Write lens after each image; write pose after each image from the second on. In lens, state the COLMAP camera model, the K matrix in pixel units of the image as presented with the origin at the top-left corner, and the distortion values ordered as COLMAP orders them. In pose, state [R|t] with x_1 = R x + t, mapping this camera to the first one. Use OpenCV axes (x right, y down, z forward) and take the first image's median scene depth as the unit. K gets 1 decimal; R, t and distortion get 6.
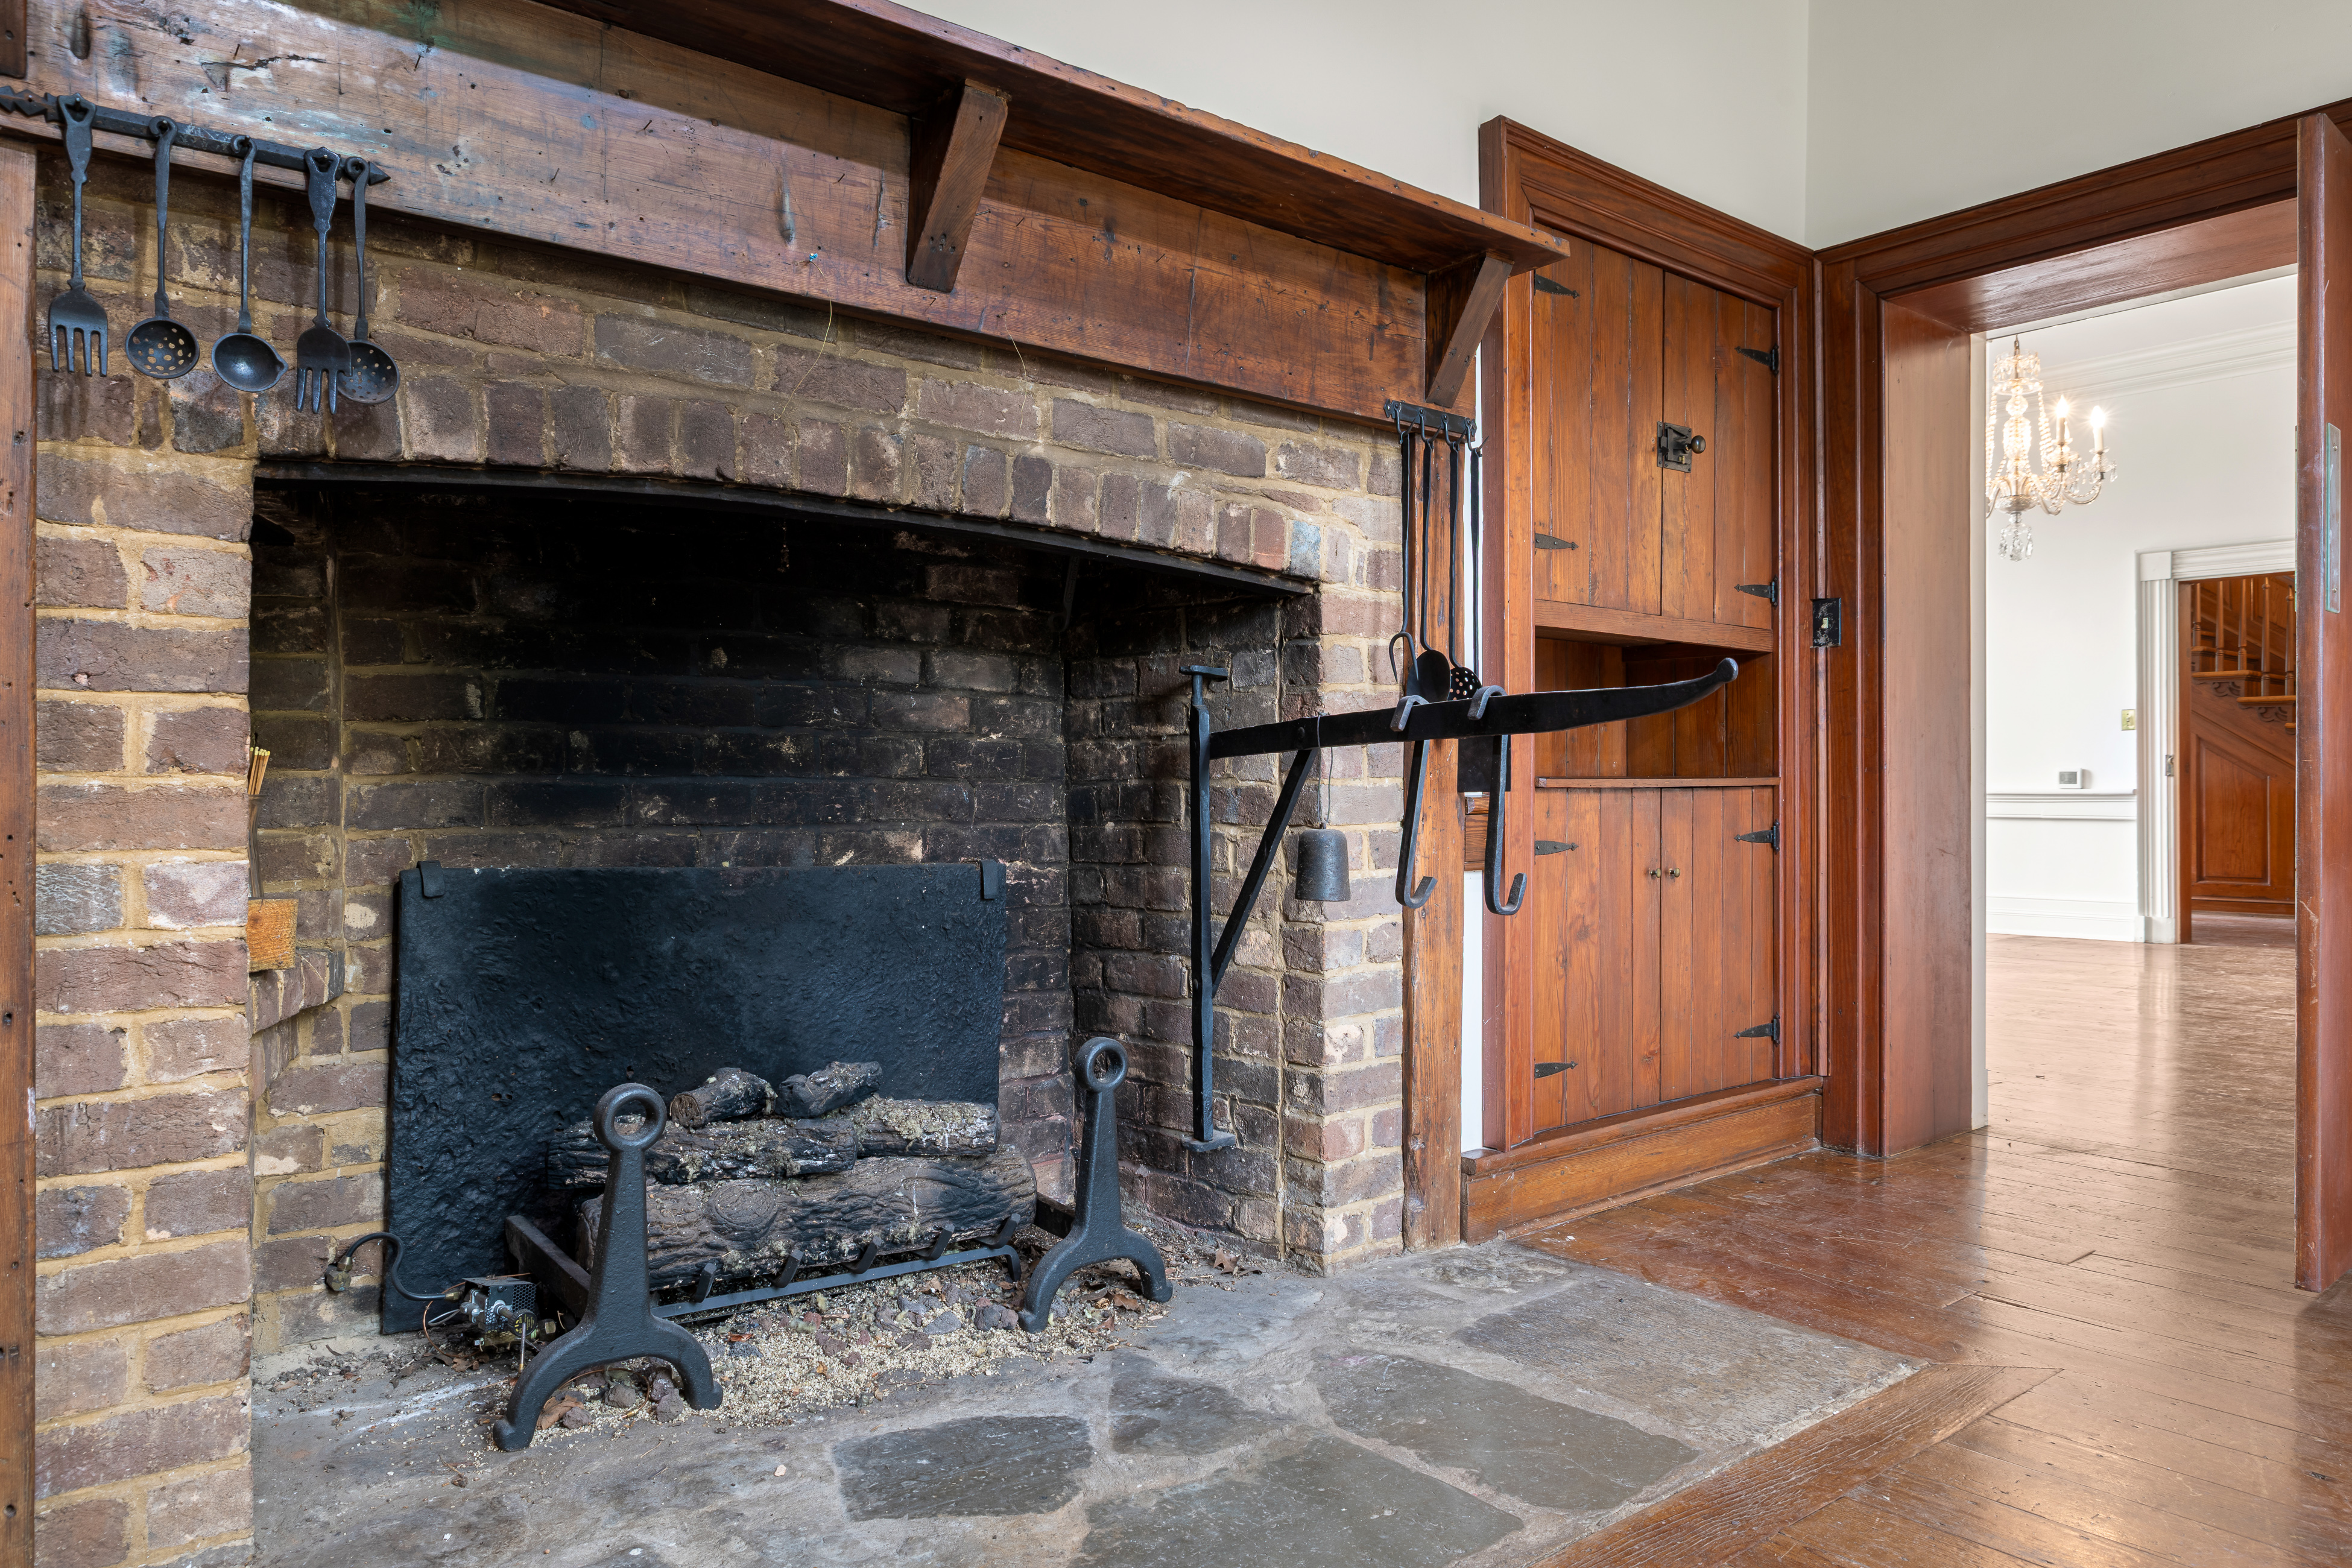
lens RADIAL K [[1484.3, 0, 1174.3], [0, 1484.3, 790.4], [0, 0, 1]] dist [-0.016234, 0.002536]
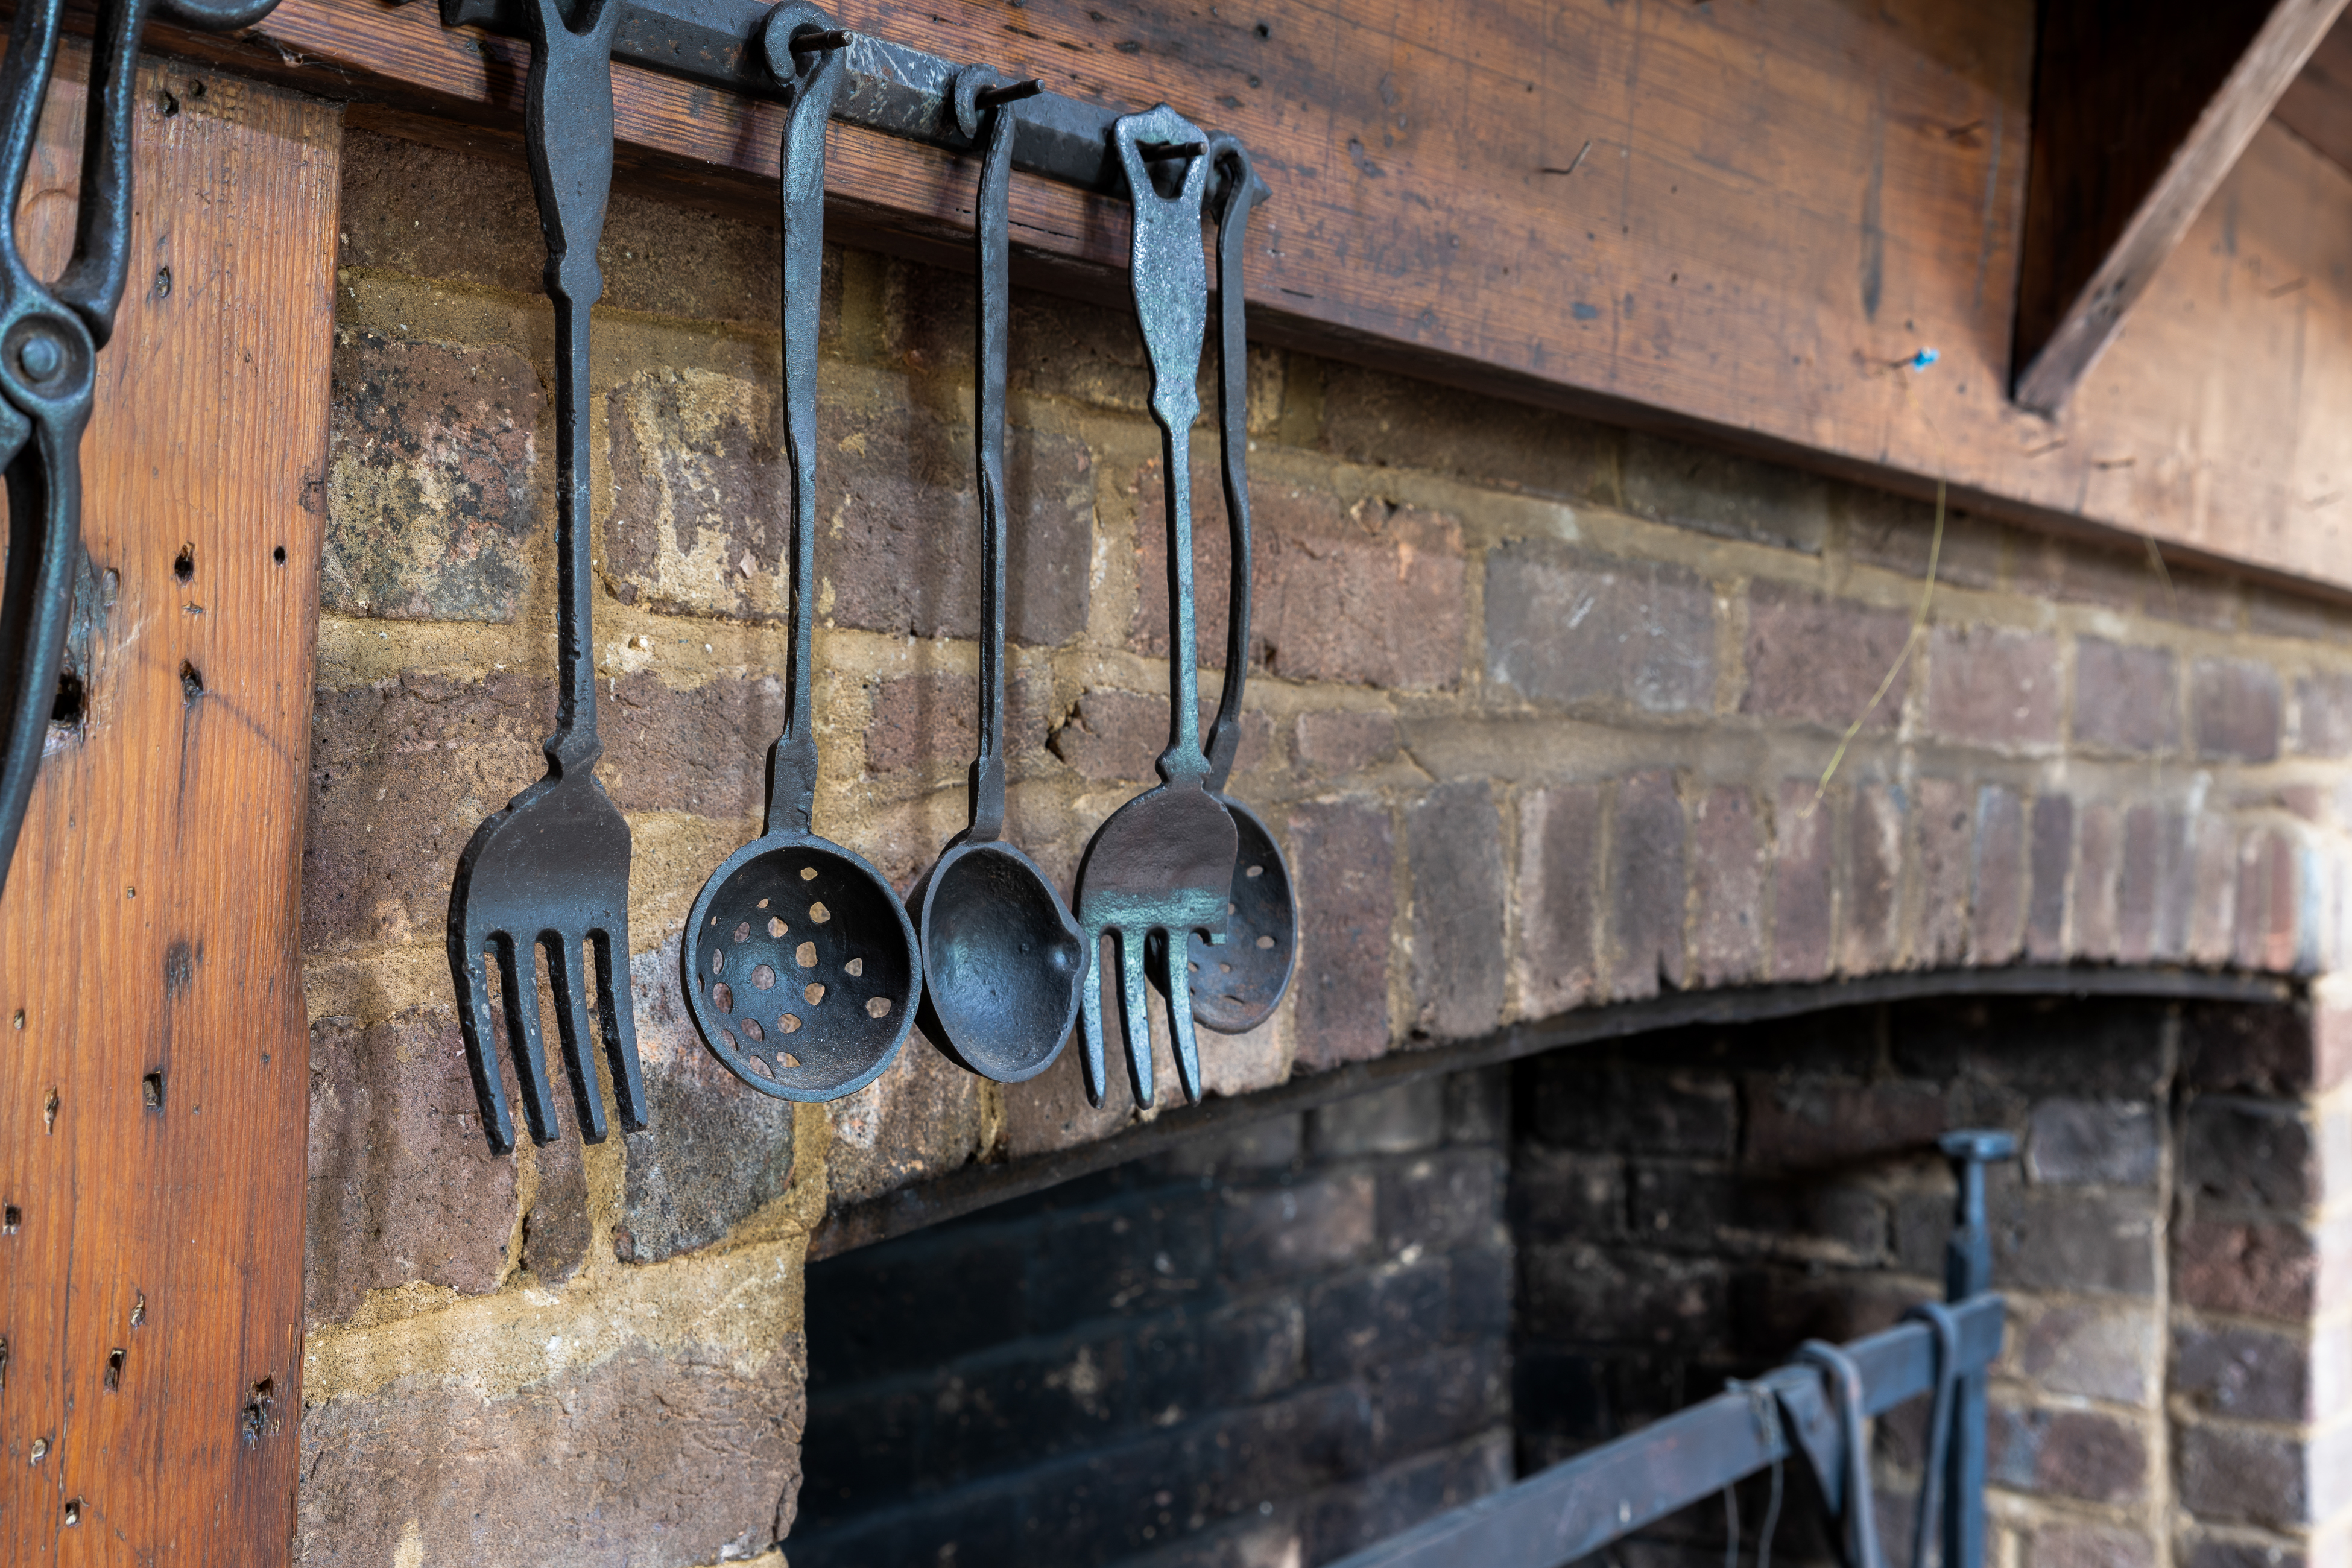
lens RADIAL K [[2663.5, 0, 1176.9], [0, 2663.5, 782.2], [0, 0, 1]] dist [-0.022236, 0.000000]
pose [[0.974985, 0.022293, 0.221149, -0.580020], [-0.020123, 0.999725, -0.012059, -0.261590], [-0.221357, 0.007307, 0.975166, 0.447632]]
